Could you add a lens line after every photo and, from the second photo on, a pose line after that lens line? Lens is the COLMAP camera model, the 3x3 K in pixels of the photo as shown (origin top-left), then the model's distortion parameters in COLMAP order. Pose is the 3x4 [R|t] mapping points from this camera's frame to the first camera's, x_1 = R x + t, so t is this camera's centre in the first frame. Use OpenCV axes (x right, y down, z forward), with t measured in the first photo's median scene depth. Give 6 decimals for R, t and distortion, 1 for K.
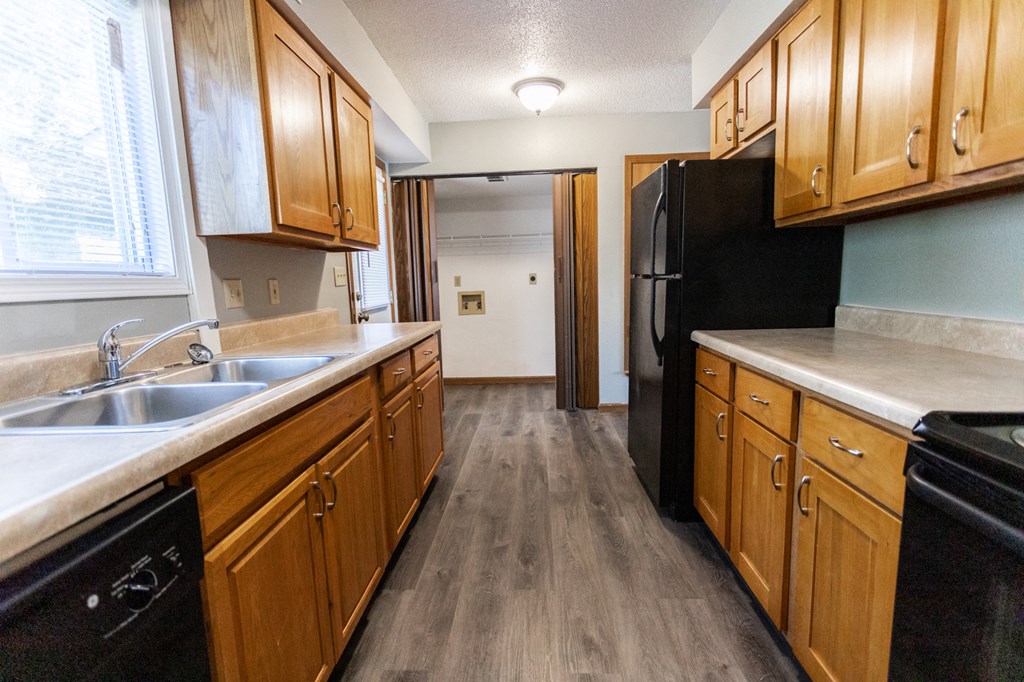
lens RADIAL K [[483.4, 0, 514.2], [0, 483.4, 341.7], [0, 0, 1]] dist [0.004127, 0.000075]
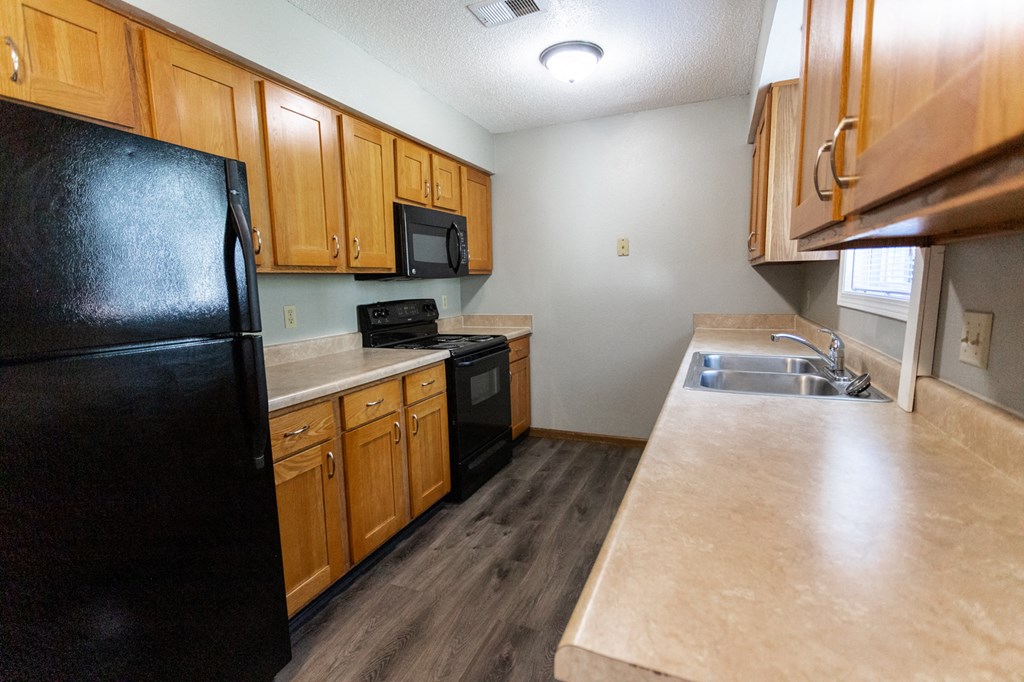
lens RADIAL K [[483.4, 0, 514.2], [0, 483.4, 341.7], [0, 0, 1]] dist [0.004127, 0.000075]
pose [[-0.937379, 0.022722, 0.347569, -0.381956], [0.105359, 0.969621, 0.220759, -0.328317], [-0.331994, 0.243555, -0.911296, 2.166005]]
